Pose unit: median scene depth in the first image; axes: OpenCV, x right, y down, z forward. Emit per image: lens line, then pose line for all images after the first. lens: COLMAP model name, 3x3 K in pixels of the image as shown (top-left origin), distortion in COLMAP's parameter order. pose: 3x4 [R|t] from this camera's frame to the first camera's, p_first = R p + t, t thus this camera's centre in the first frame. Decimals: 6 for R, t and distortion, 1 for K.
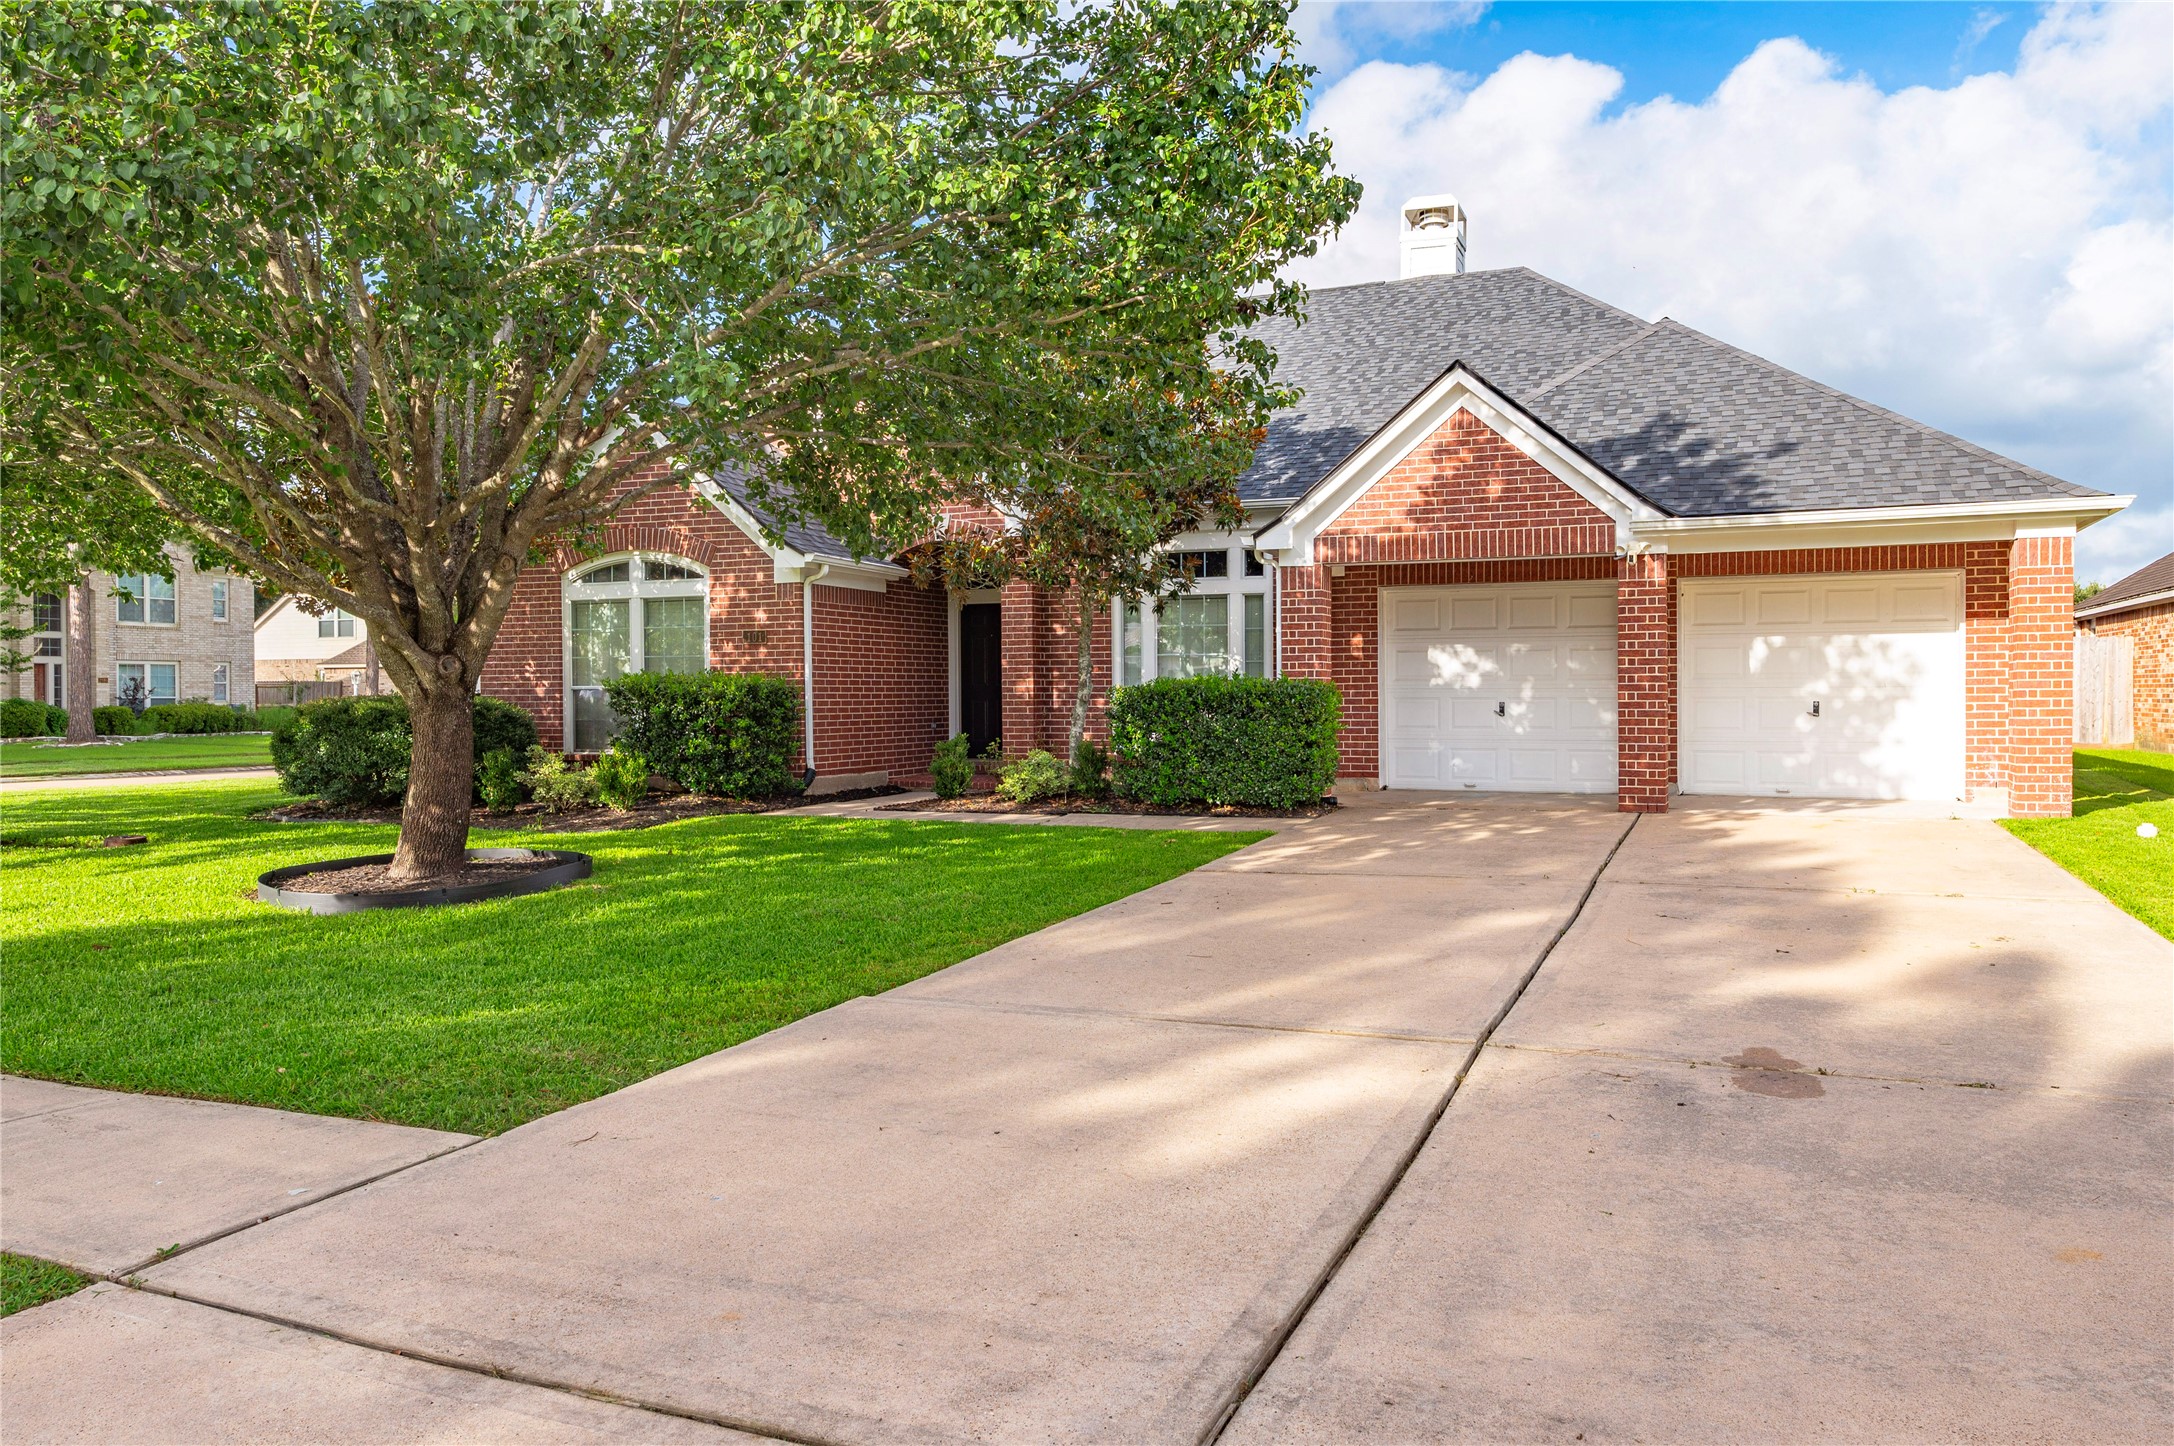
lens RADIAL K [[1620.2, 0, 1073.8], [0, 1620.2, 735.7], [0, 0, 1]] dist [0.001792, 0.001190]
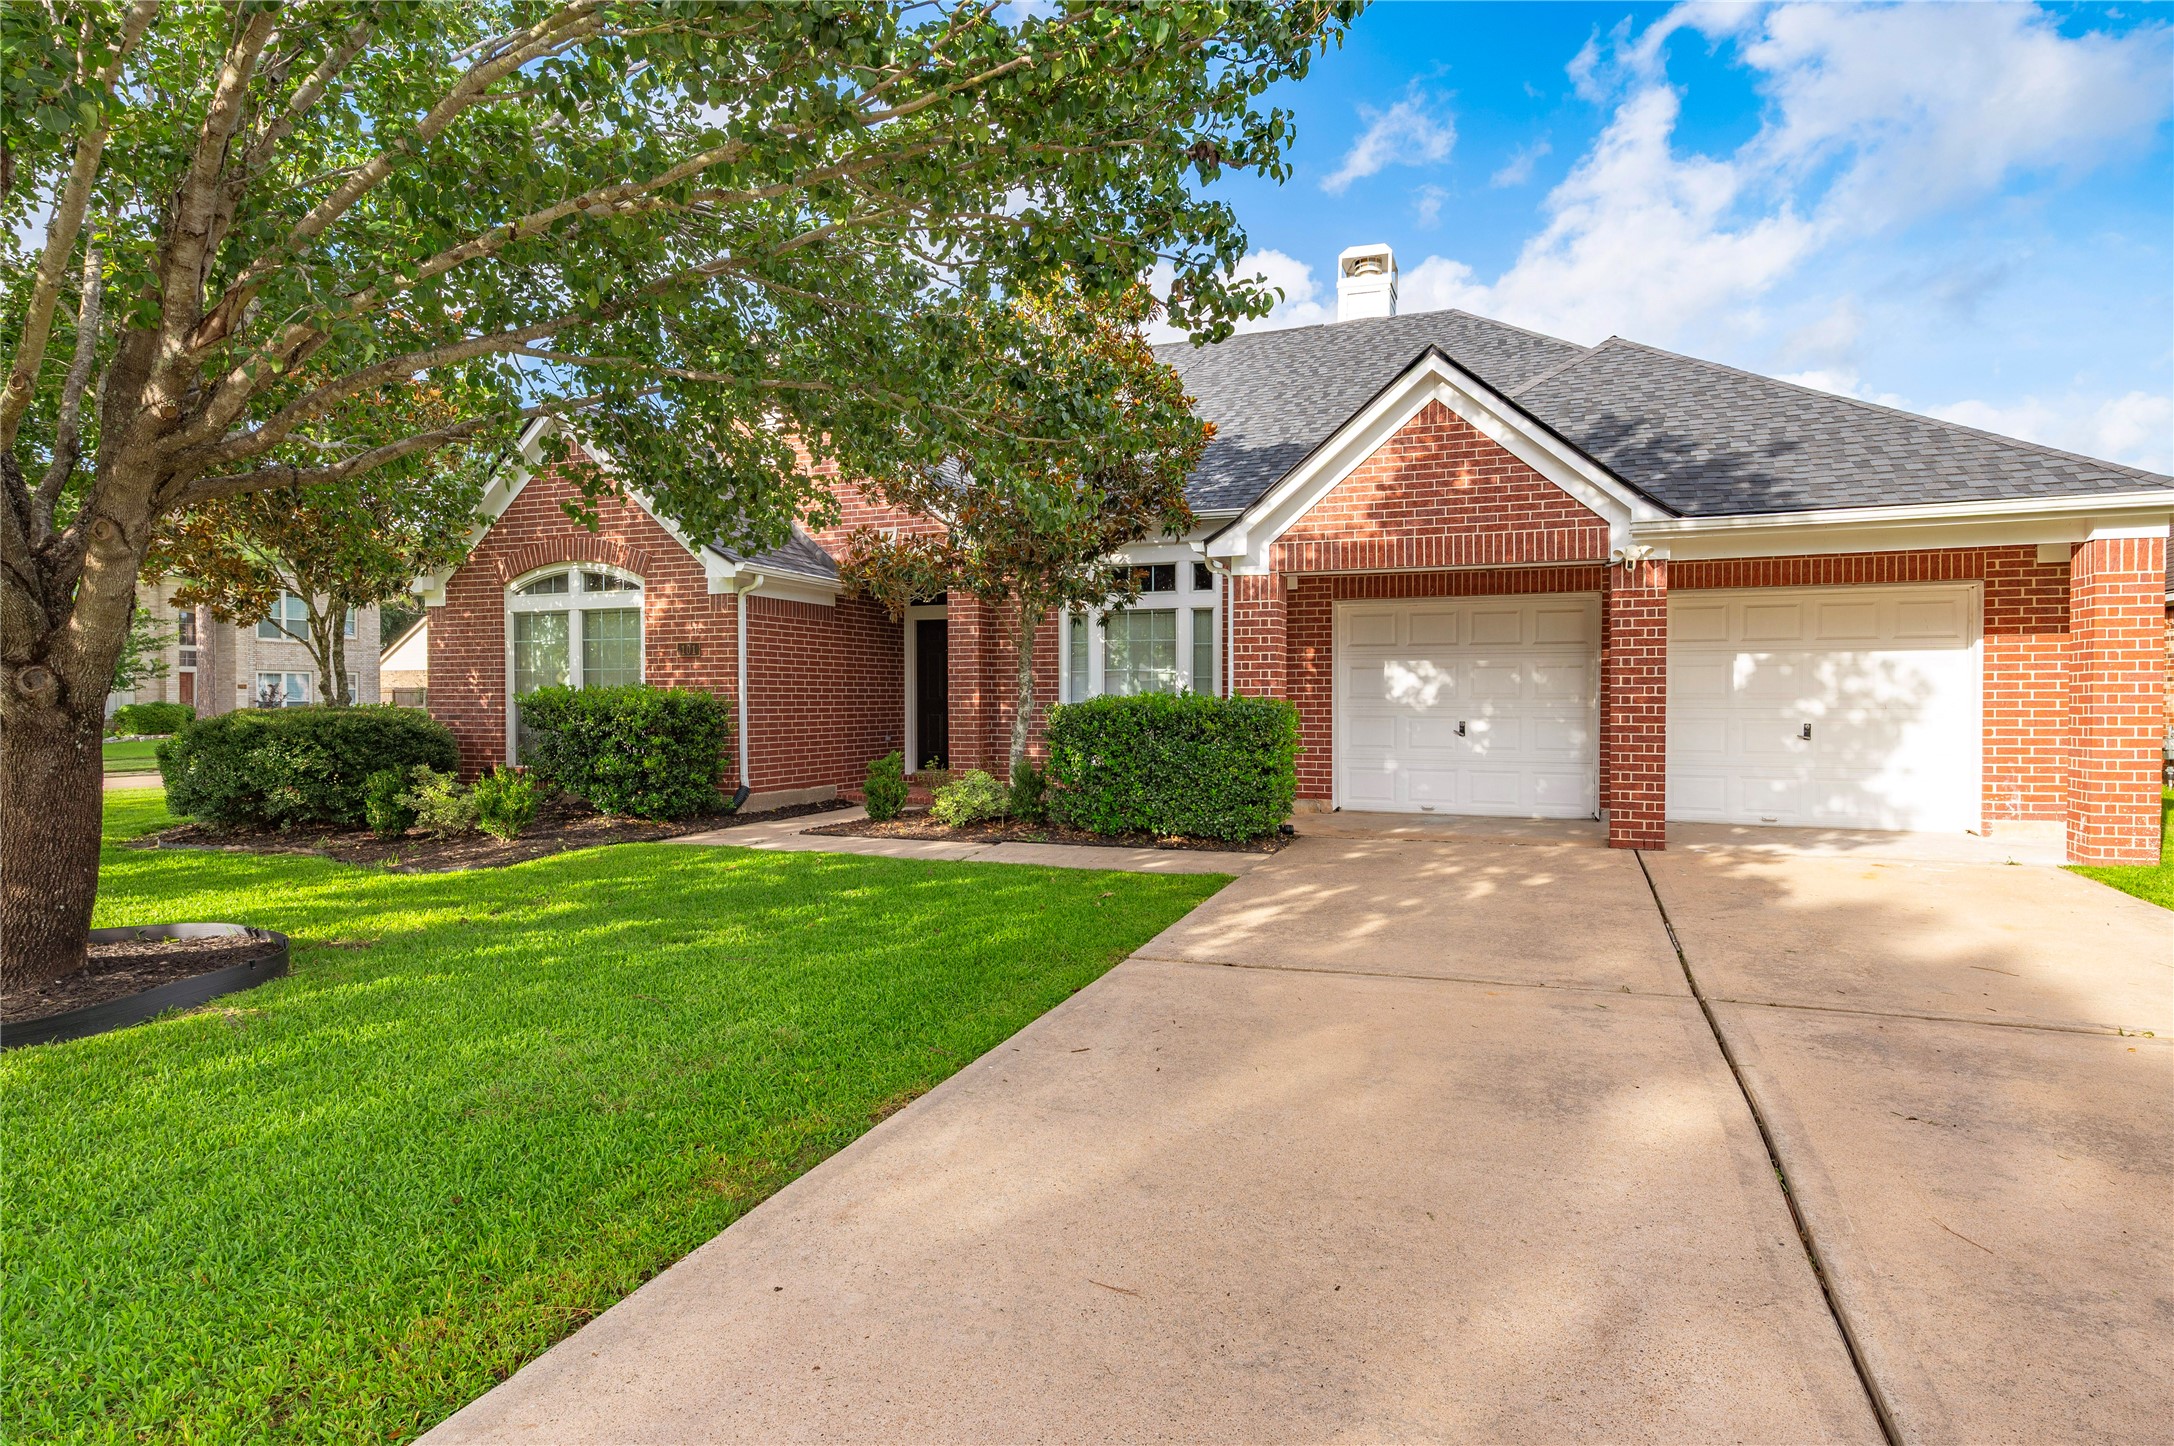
lens RADIAL K [[1205.5, 0, 1077.7], [0, 1205.5, 716.1], [0, 0, 1]] dist [0.007015, 0.000209]
pose [[0.999911, 0.004550, 0.012527, 0.030156], [-0.004407, 0.999925, -0.011384, -0.015605], [-0.012578, 0.011327, 0.999857, 0.308573]]
